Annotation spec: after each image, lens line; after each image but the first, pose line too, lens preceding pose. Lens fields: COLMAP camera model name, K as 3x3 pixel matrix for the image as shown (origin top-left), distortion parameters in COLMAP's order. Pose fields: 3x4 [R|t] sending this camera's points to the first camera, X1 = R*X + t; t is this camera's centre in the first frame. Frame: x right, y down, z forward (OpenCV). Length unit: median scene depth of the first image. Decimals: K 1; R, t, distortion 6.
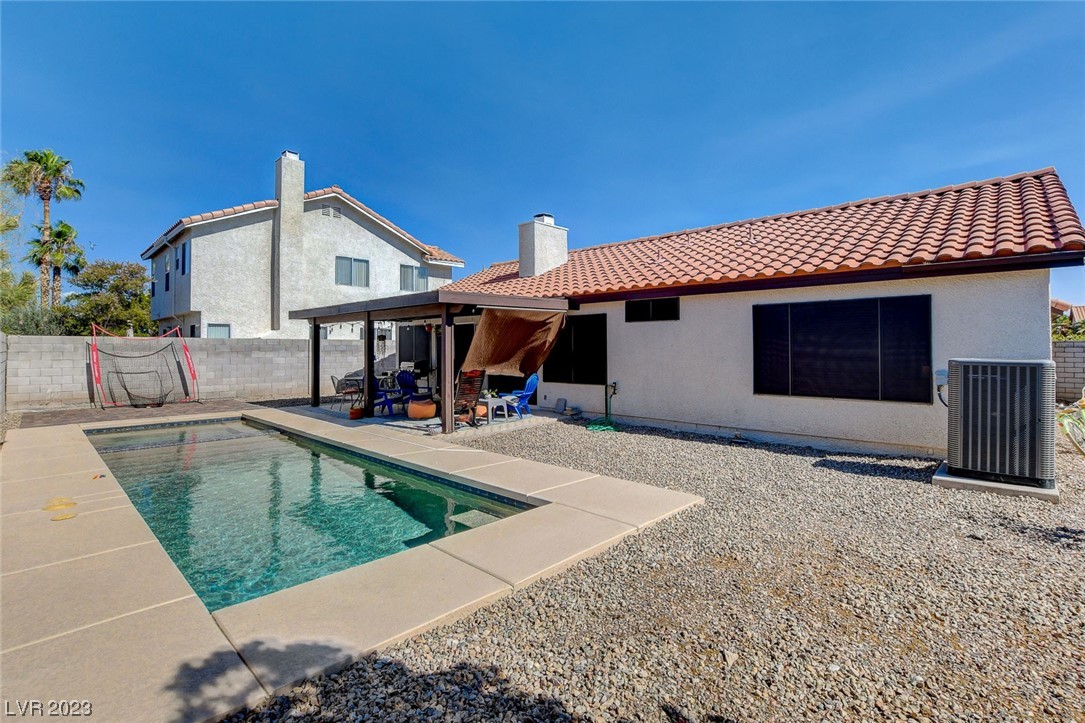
lens RADIAL K [[501.3, 0, 541.3], [0, 501.3, 349.8], [0, 0, 1]] dist [-0.031228, 0.000655]
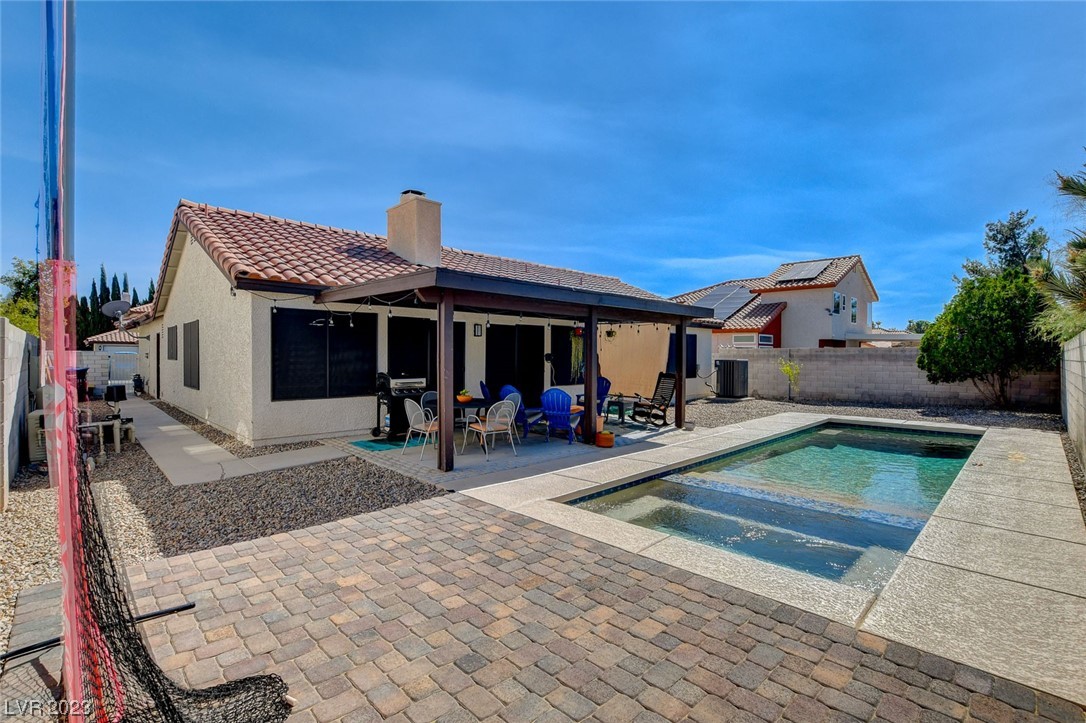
lens RADIAL K [[501.8, 0, 542.8], [0, 501.8, 367.7], [0, 0, 1]] dist [-0.031228, 0.000655]
pose [[0.025470, -0.022882, 0.999414, -0.741078], [-0.002711, 0.999733, 0.022958, 0.000362], [-0.999672, -0.003294, 0.025401, 0.699444]]
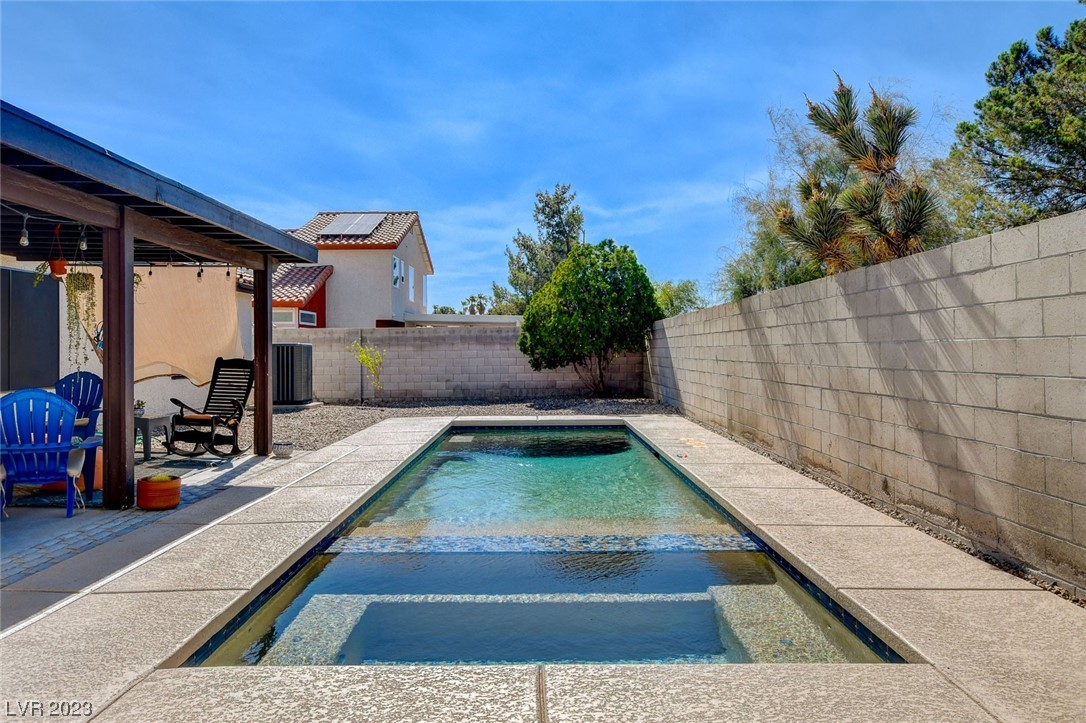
lens RADIAL K [[728.4, 0, 539.3], [0, 728.4, 351.8], [0, 0, 1]] dist [-0.008383, 0.005065]
pose [[-0.692813, 0.004605, 0.721102, -0.603588], [0.008788, 0.999959, 0.002058, 0.018831], [-0.721064, 0.007763, -0.692825, 0.759850]]
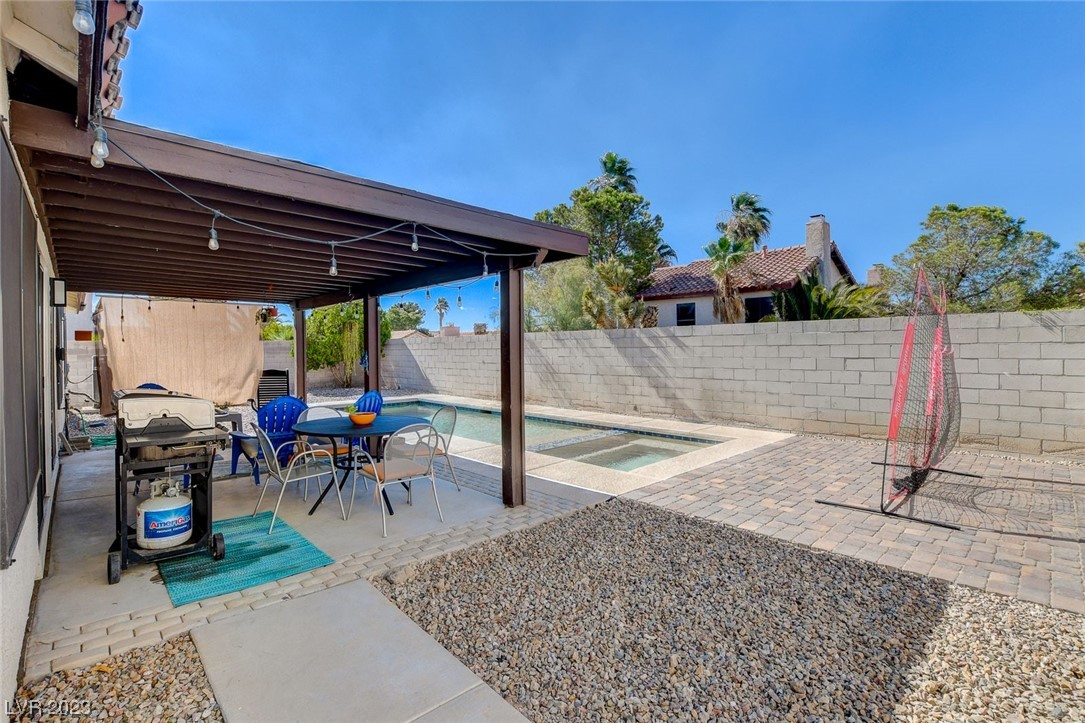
lens RADIAL K [[501.3, 0, 539.7], [0, 501.3, 355.8], [0, 0, 1]] dist [-0.031228, 0.000655]
pose [[-0.998641, 0.012211, 0.050669, -0.381631], [0.013205, 0.999726, 0.019324, 0.000966], [-0.050420, 0.019967, -0.998529, 1.063145]]
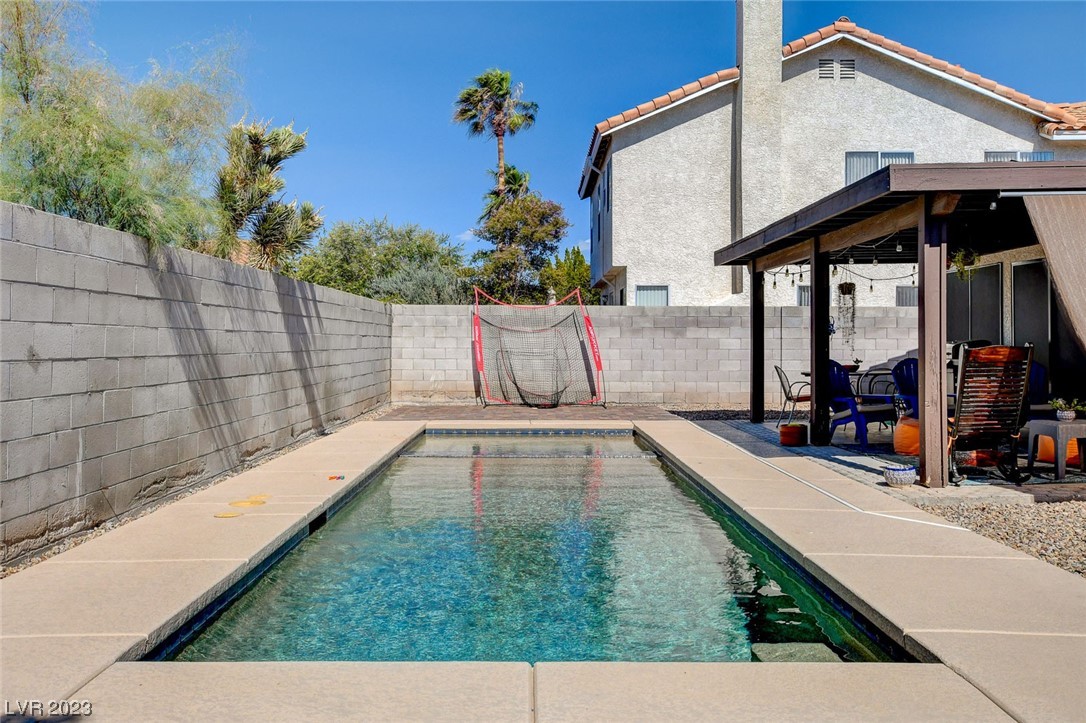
lens RADIAL K [[926.5, 0, 538.7], [0, 926.5, 341.1], [0, 0, 1]] dist [-0.000699, 0.007624]
pose [[0.687520, -0.000810, -0.726165, 0.097666], [-0.003655, 0.999983, -0.004576, 0.024096], [0.726157, 0.005800, 0.687505, 0.101643]]
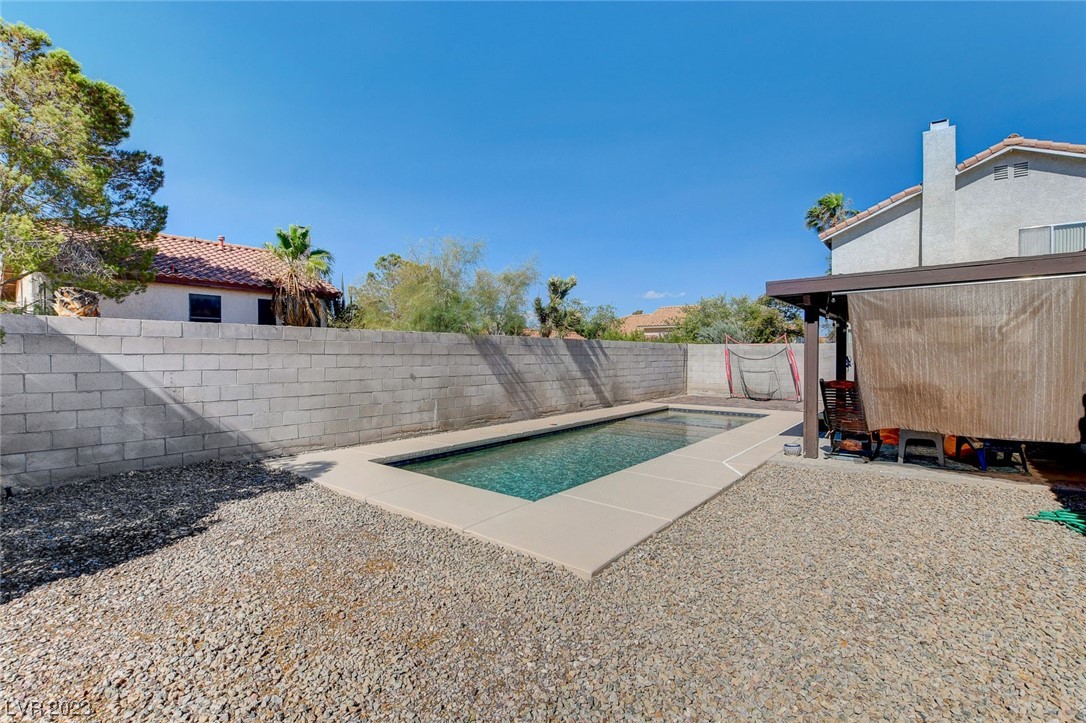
lens RADIAL K [[501.8, 0, 541.4], [0, 501.8, 362.7], [0, 0, 1]] dist [-0.031228, 0.000655]
pose [[0.077628, 0.017077, -0.996836, 0.311923], [-0.006305, 0.999842, 0.016637, 0.003617], [0.996962, 0.004994, 0.077723, 0.287432]]
